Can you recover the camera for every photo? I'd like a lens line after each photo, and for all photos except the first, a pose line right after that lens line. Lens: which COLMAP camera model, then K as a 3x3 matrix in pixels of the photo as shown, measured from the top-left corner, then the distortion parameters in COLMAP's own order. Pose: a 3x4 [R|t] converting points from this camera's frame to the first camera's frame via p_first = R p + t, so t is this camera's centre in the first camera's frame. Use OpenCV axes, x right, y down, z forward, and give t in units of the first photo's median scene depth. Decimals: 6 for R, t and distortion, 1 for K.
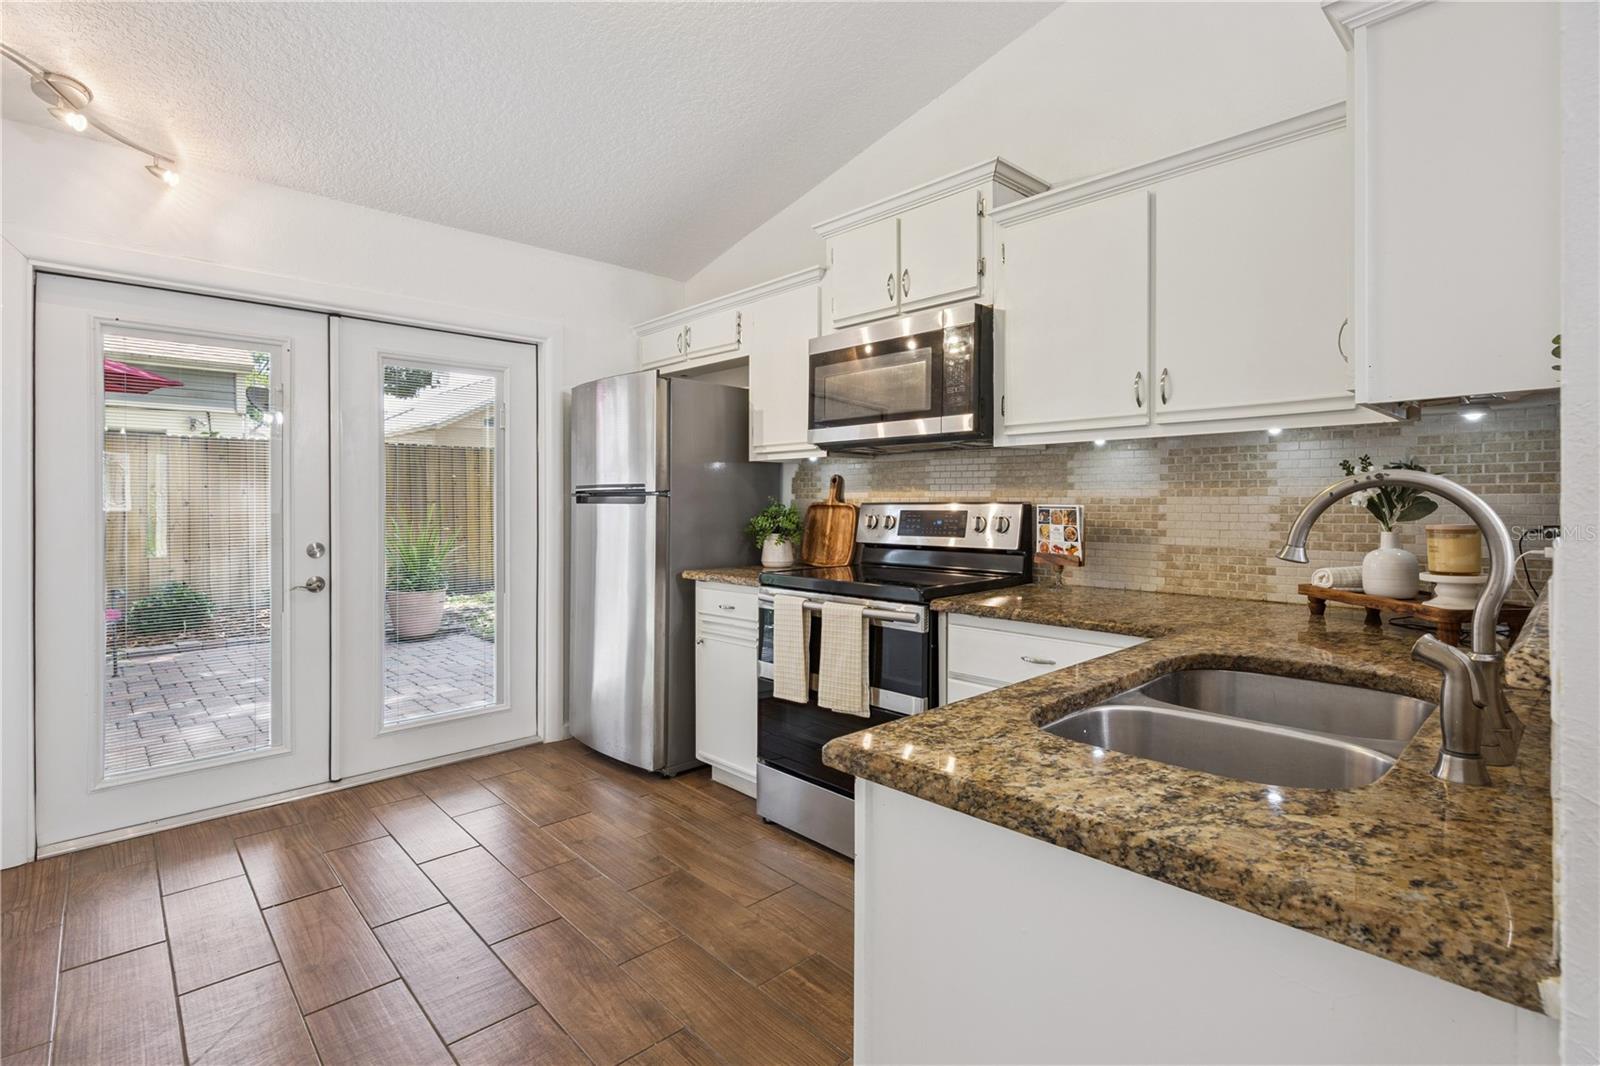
lens RADIAL K [[754.4, 0, 794.0], [0, 754.4, 504.7], [0, 0, 1]] dist [-0.001622, 0.000447]
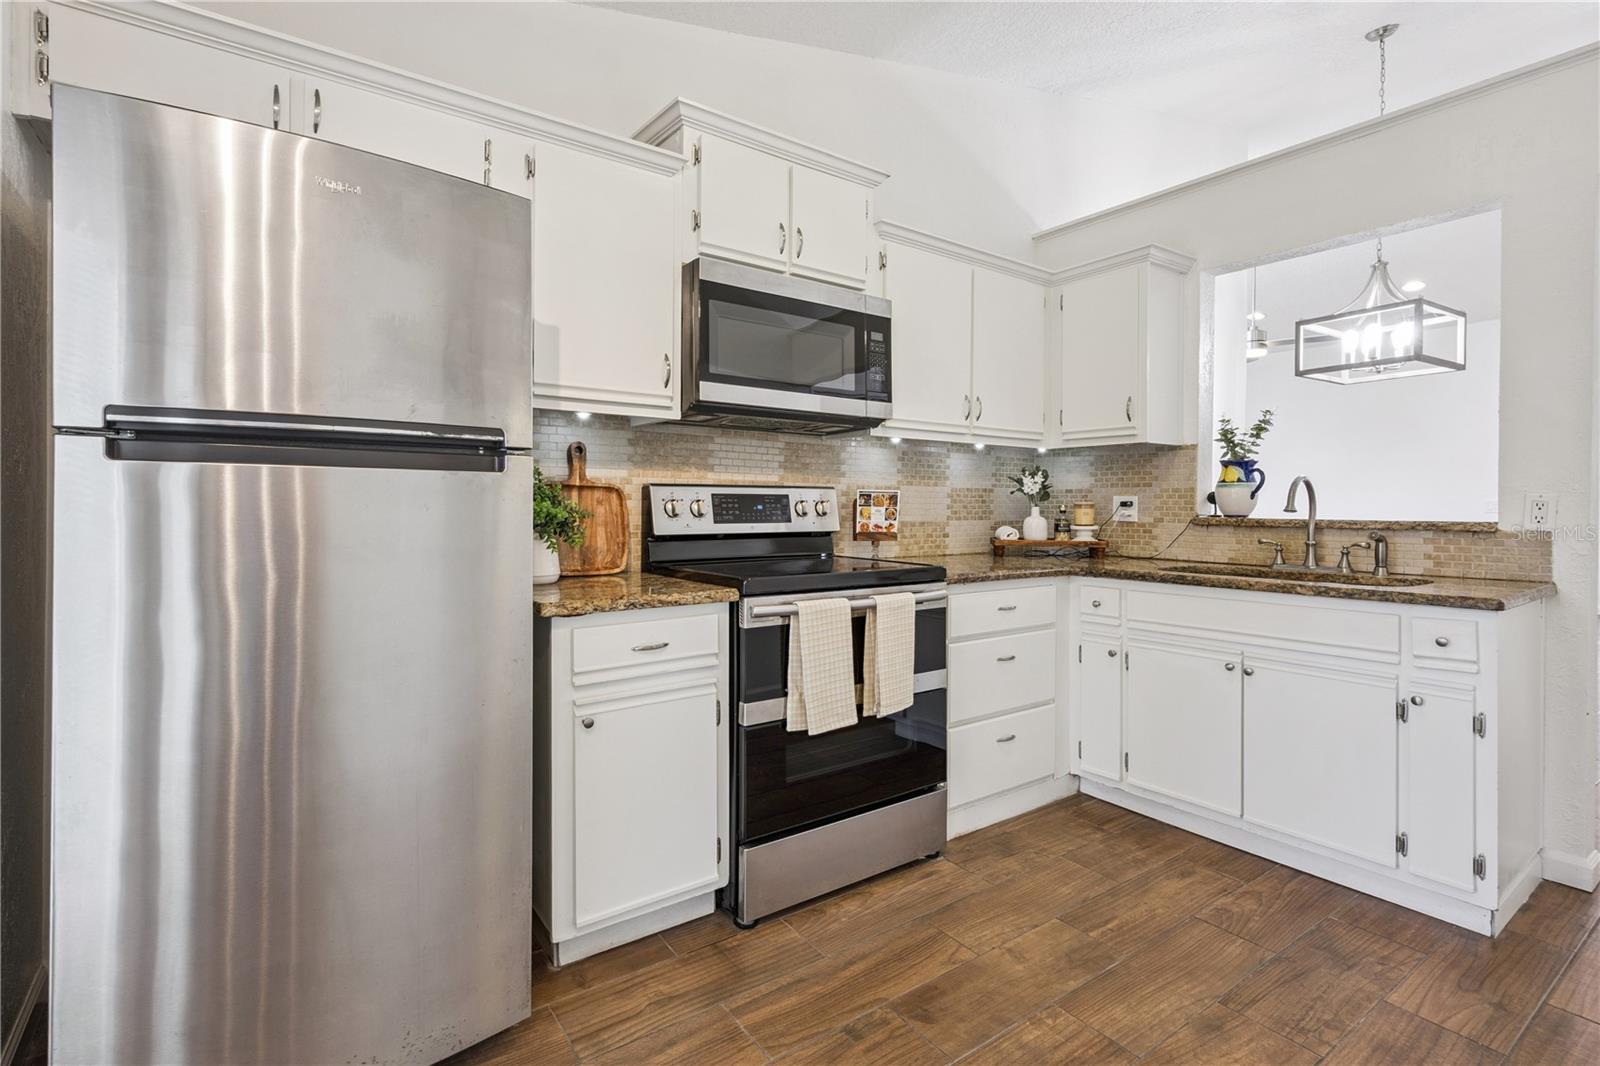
lens RADIAL K [[754.4, 0, 794.0], [0, 754.4, 504.7], [0, 0, 1]] dist [-0.001622, 0.000447]
pose [[0.127564, 0.004557, 0.991820, -0.777019], [-0.000262, 0.999990, -0.004561, 0.026780], [-0.991830, 0.000322, 0.127564, 0.917071]]
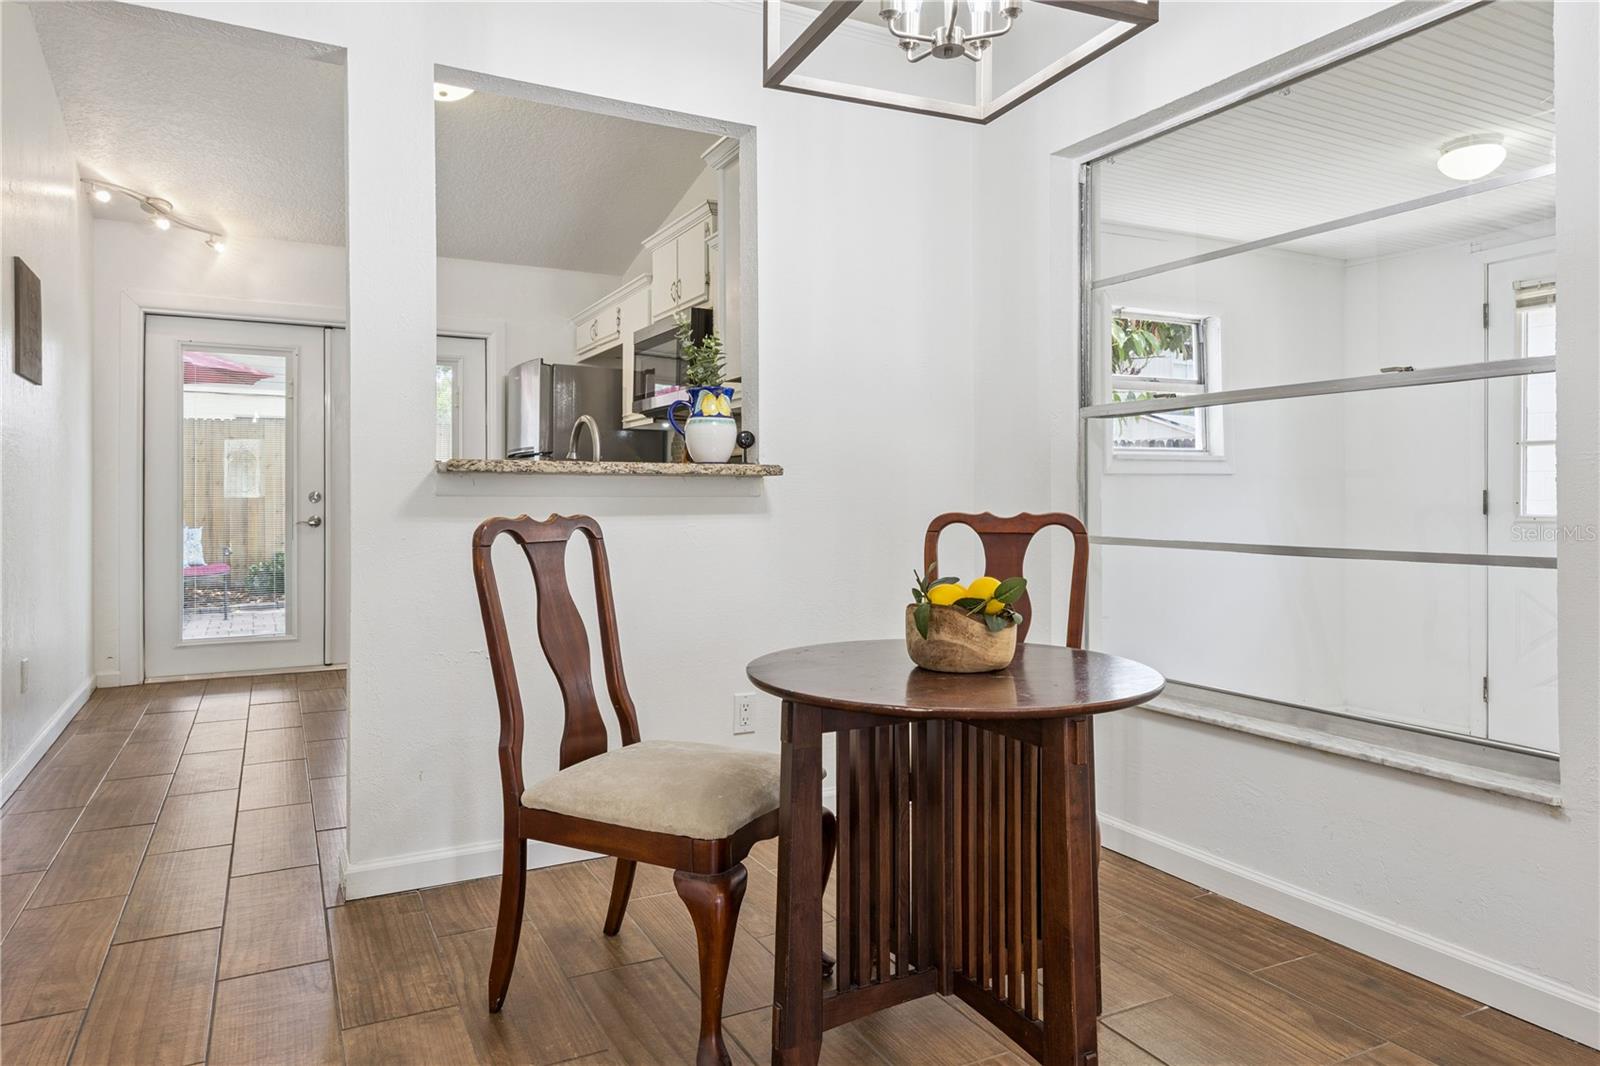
lens RADIAL K [[1015.2, 0, 791.6], [0, 1015.2, 497.7], [0, 0, 1]] dist [0.018563, 0.001186]
pose [[0.963093, 0.001029, -0.269169, 0.838302], [-0.003224, 0.999965, -0.007712, 0.085407], [0.269151, 0.008295, 0.963062, -0.671176]]
